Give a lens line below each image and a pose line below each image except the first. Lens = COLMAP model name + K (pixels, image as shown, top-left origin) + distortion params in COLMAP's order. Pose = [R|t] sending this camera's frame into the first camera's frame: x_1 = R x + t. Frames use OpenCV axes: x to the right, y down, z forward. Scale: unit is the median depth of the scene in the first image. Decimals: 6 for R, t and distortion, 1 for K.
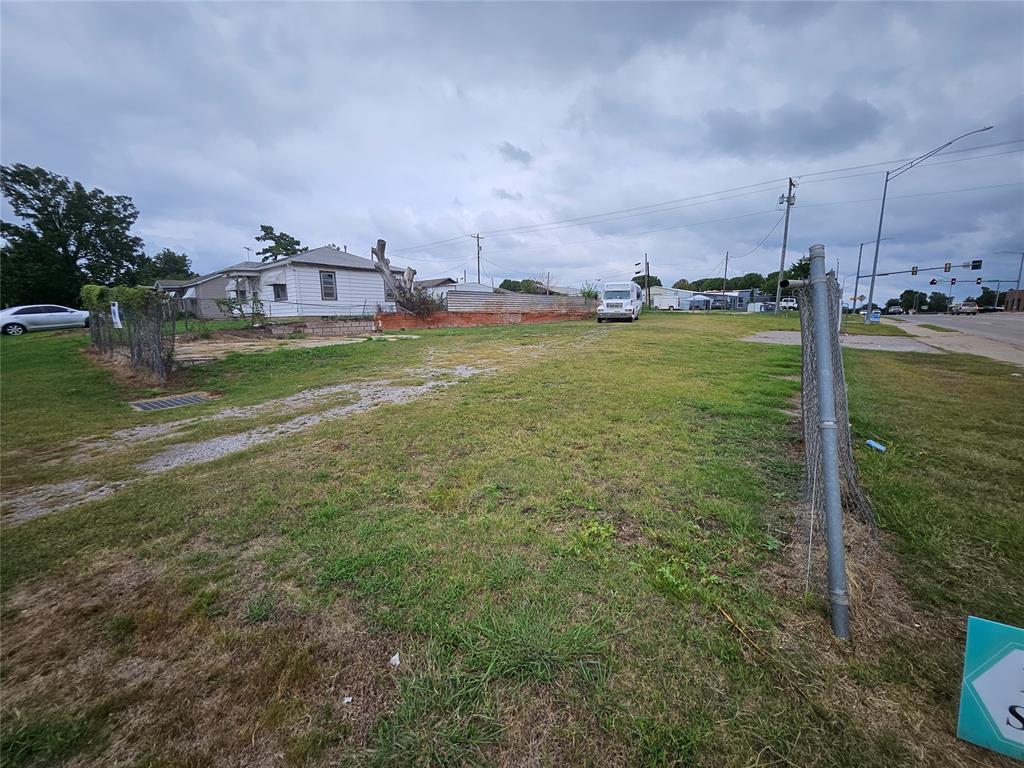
lens RADIAL K [[412.5, 0, 516.2], [0, 412.5, 384.9], [0, 0, 1]] dist [0.002629, 0.002201]
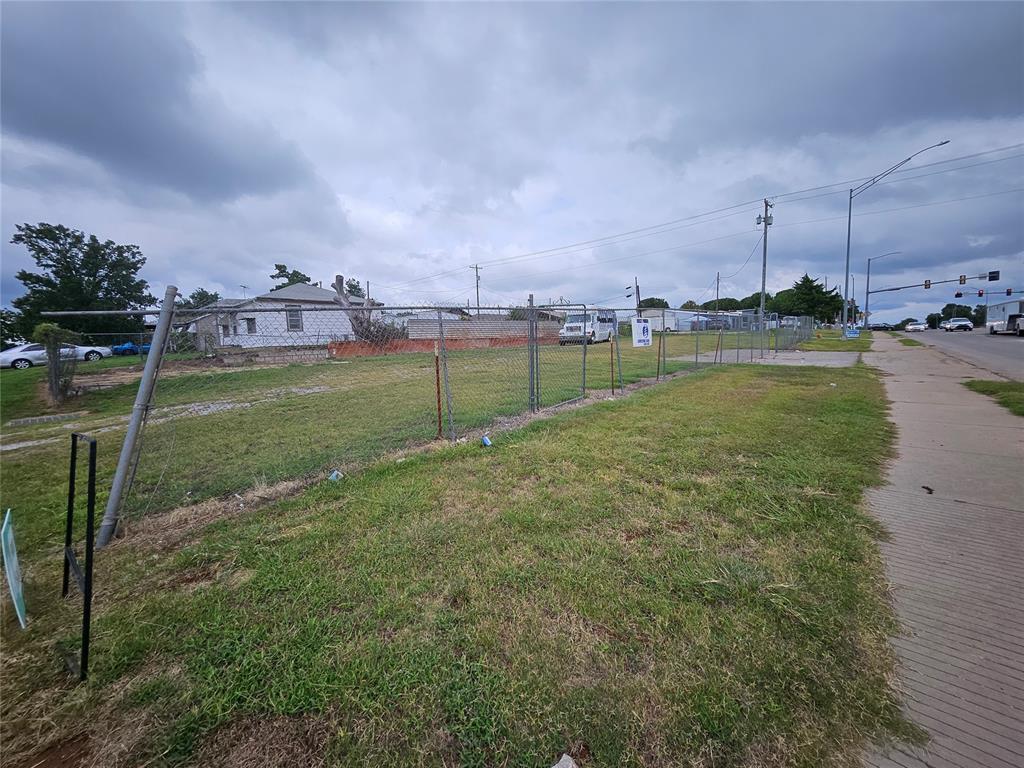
lens RADIAL K [[412.5, 0, 514.1], [0, 412.5, 385.2], [0, 0, 1]] dist [0.002629, 0.002201]
pose [[0.997319, -0.017834, -0.070977, 0.165268], [0.013508, 0.998048, -0.060968, 0.009237], [0.071926, 0.059846, 0.995613, -0.028662]]
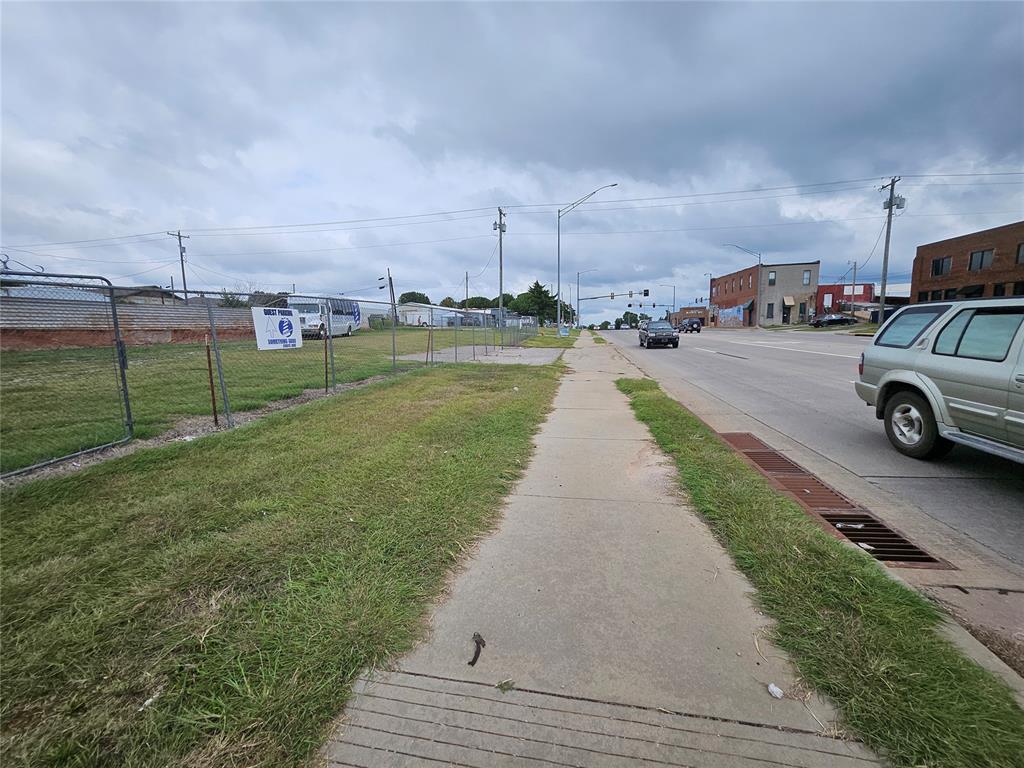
lens RADIAL K [[412.5, 0, 516.5], [0, 412.5, 376.4], [0, 0, 1]] dist [0.002629, 0.002201]
pose [[0.890253, -0.056399, 0.451961, 0.259518], [0.083351, 0.995720, -0.039928, -0.005186], [-0.447774, 0.073217, 0.891144, 0.042398]]
